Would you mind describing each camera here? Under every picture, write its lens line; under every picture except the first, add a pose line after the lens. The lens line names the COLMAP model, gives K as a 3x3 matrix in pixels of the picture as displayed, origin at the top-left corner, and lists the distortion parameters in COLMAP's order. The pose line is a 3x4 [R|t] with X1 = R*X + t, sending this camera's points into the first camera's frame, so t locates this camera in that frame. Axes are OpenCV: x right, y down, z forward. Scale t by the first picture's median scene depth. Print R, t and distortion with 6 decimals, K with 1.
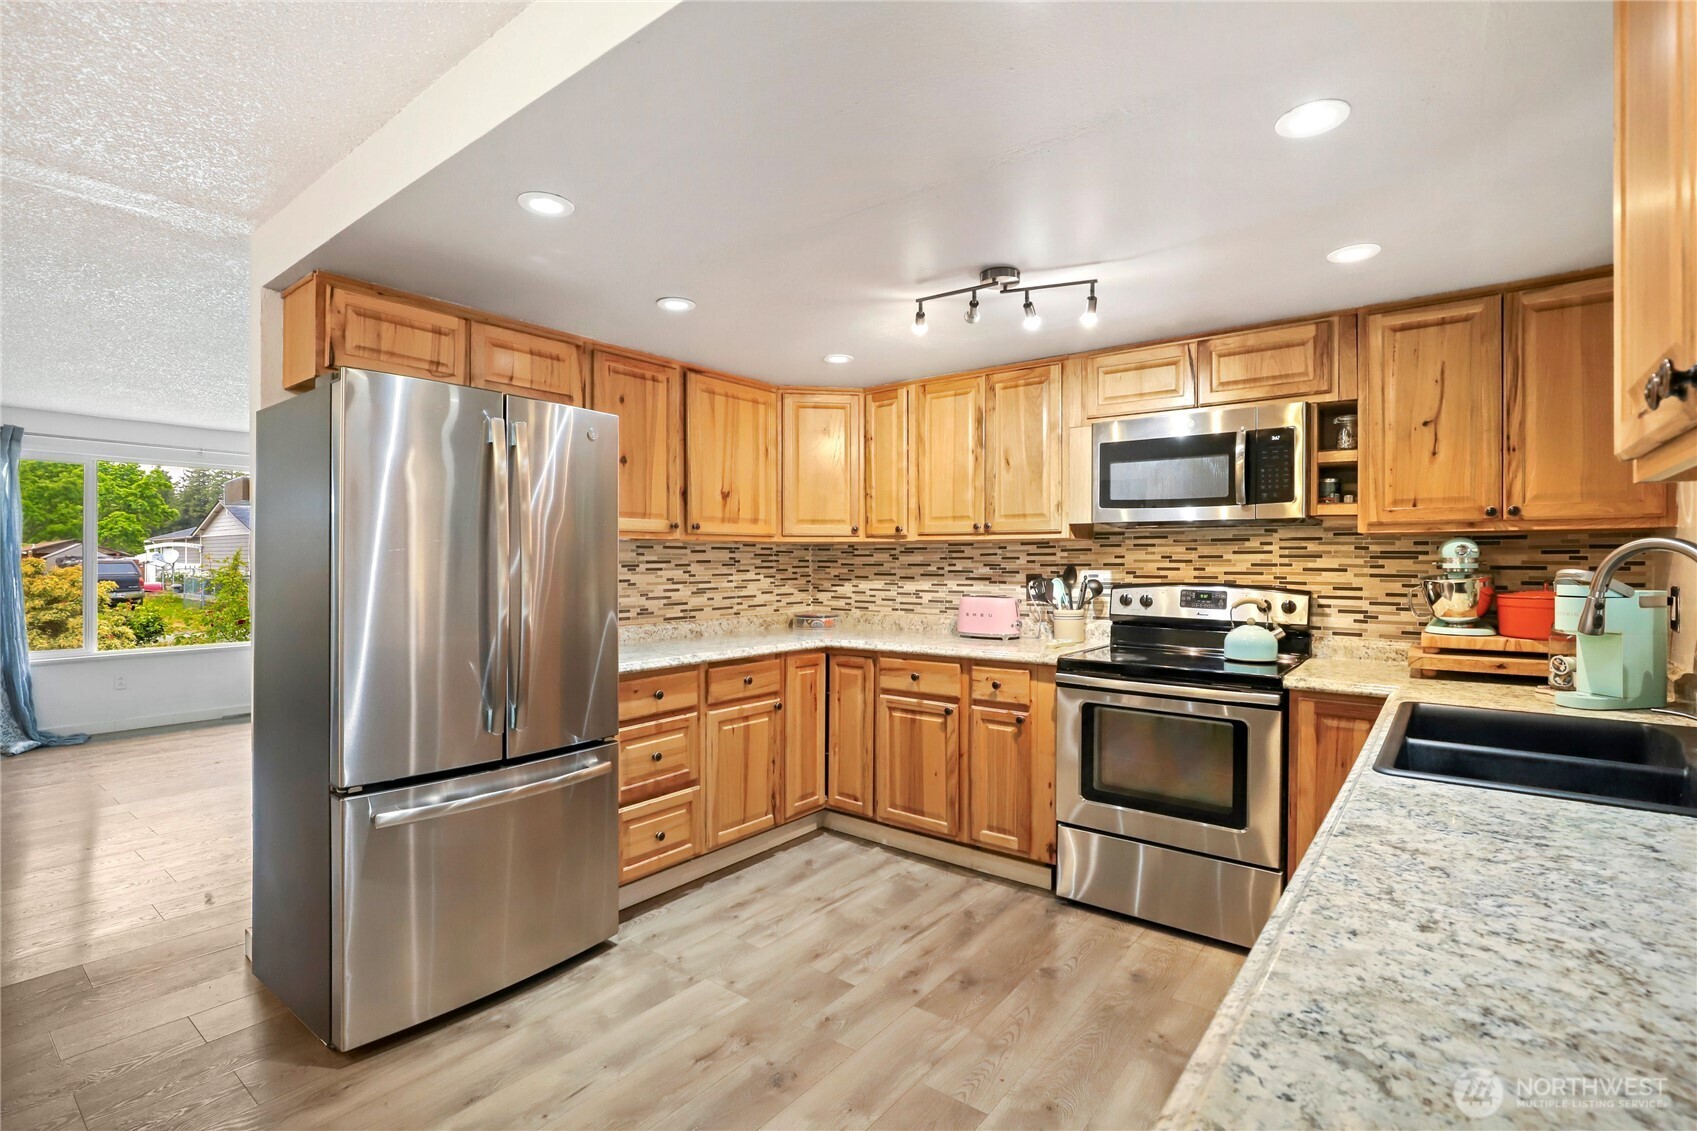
lens RADIAL K [[793.4, 0, 859.3], [0, 793.4, 561.0], [0, 0, 1]] dist [-0.001323, 0.000417]
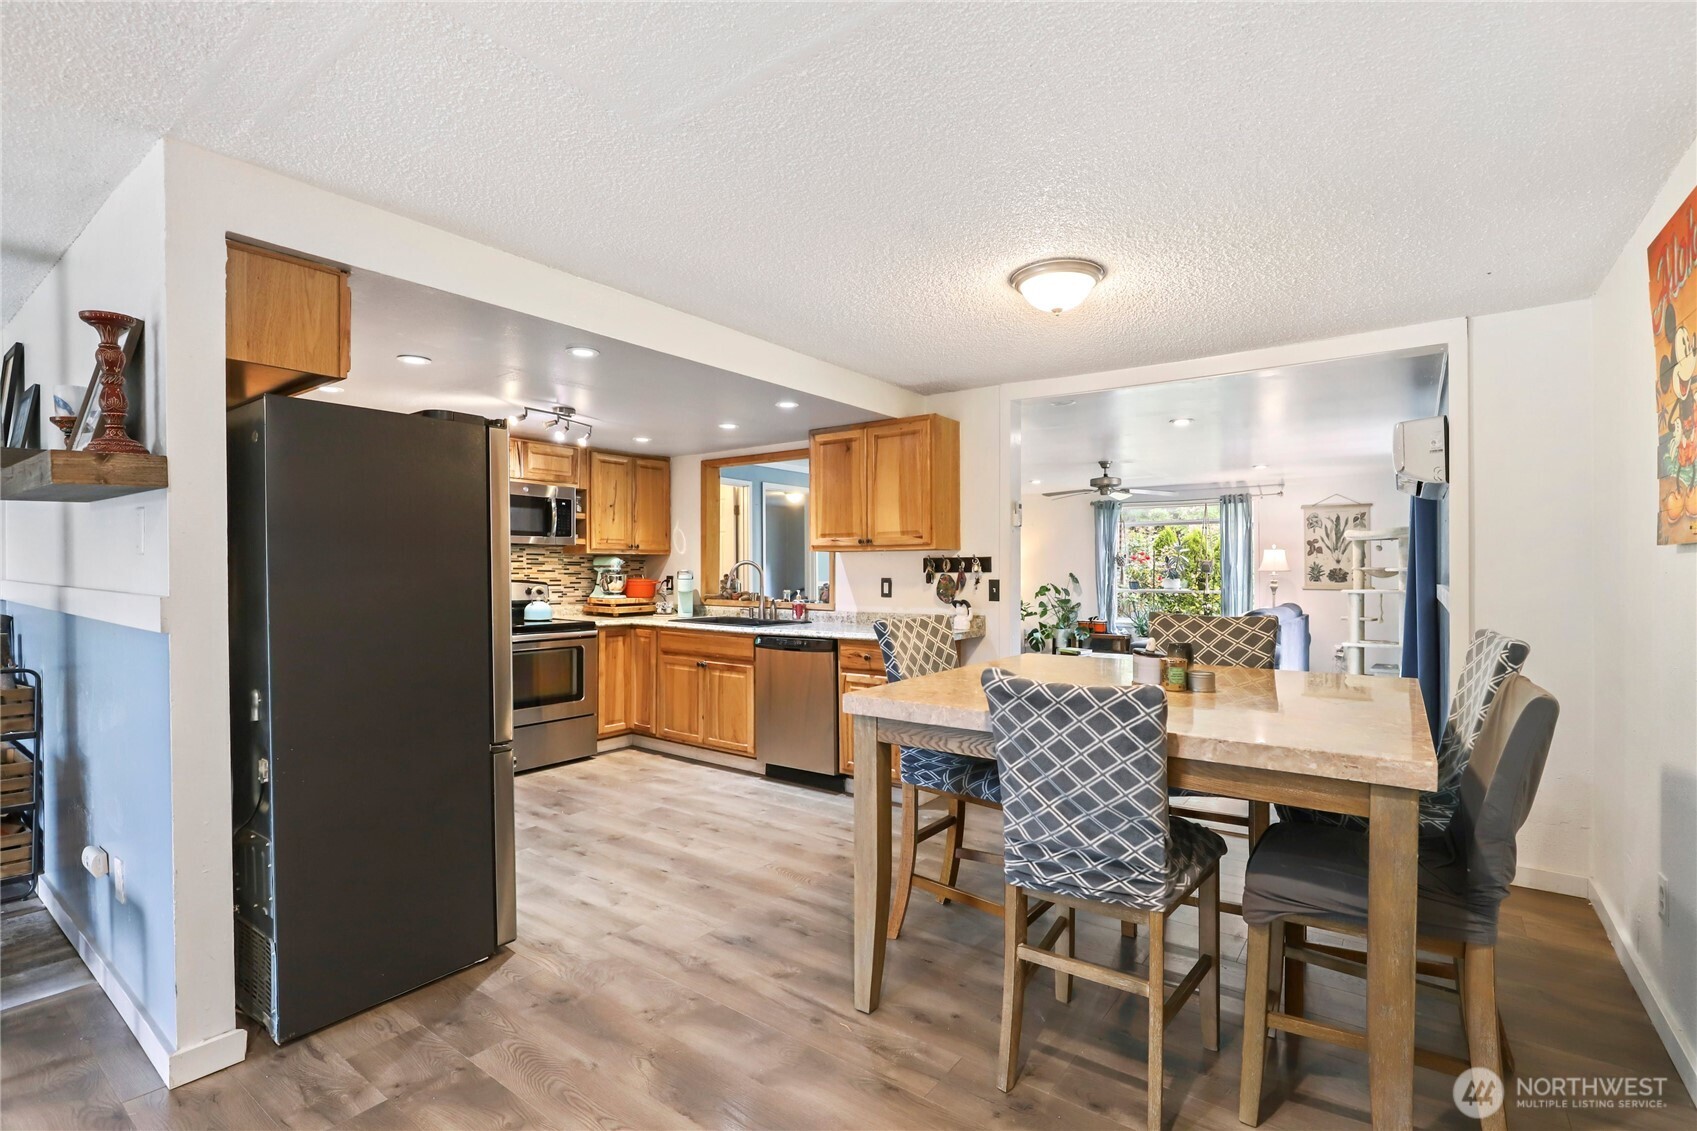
lens RADIAL K [[790.8, 0, 853.6], [0, 790.8, 565.4], [0, 0, 1]] dist [-0.003443, 0.000022]
pose [[-0.026431, -0.001448, 0.999650, -1.578487], [-0.007845, 0.999968, 0.001241, -0.012179], [-0.999620, -0.007809, -0.026442, 0.367776]]
